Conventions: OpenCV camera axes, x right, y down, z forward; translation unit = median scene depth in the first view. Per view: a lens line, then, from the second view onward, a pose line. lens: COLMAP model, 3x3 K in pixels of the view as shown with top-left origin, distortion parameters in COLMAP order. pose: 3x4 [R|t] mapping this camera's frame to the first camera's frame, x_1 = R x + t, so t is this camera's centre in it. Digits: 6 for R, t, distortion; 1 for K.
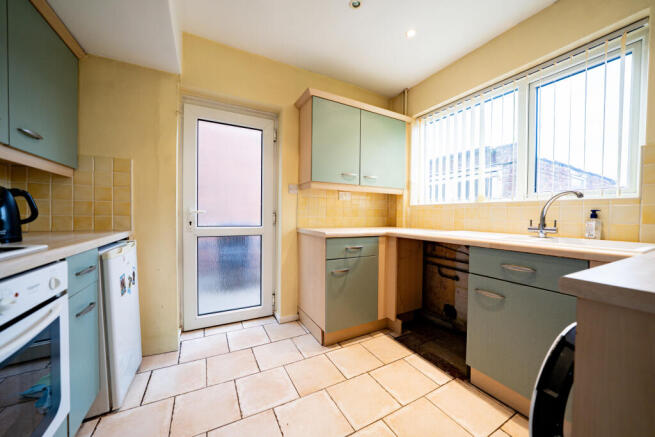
lens RADIAL K [[229.9, 0, 328.1], [0, 229.9, 215.7], [0, 0, 1]] dist [-0.012000, -0.000076]
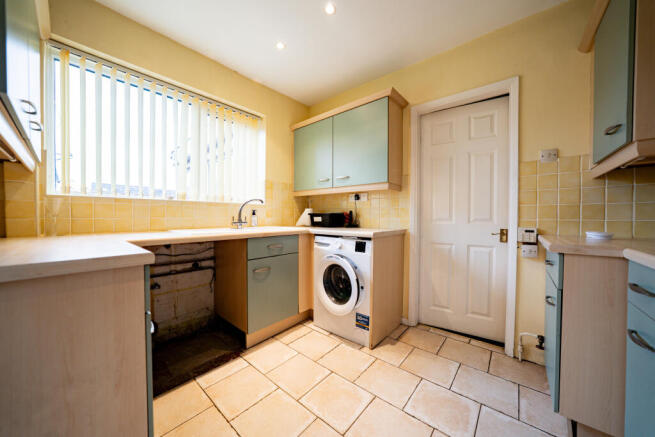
lens RADIAL K [[229.9, 0, 326.3], [0, 229.9, 218.0], [0, 0, 1]] dist [-0.012000, -0.000076]
pose [[-0.349362, -0.021564, 0.936739, -0.657973], [-0.002369, 0.999752, 0.022131, -0.004926], [-0.936985, 0.005513, -0.349327, 1.000387]]
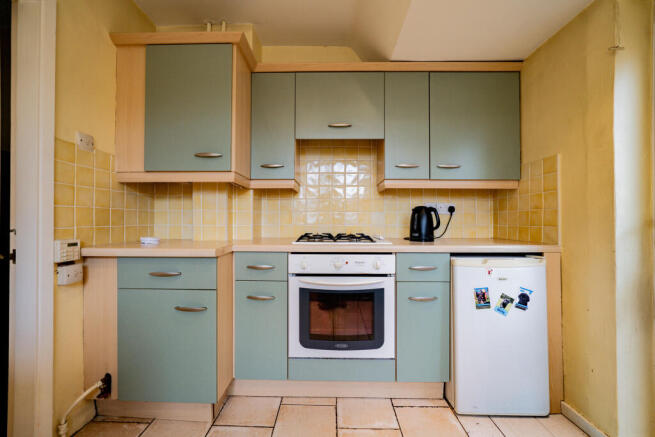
lens RADIAL K [[255.2, 0, 329.5], [0, 255.2, 217.1], [0, 0, 1]] dist [-0.004322, -0.000141]
pose [[-0.491114, -0.018808, -0.870892, 0.306977], [-0.015016, 0.999801, -0.013124, -0.011643], [0.870966, 0.006632, -0.491299, 0.851550]]
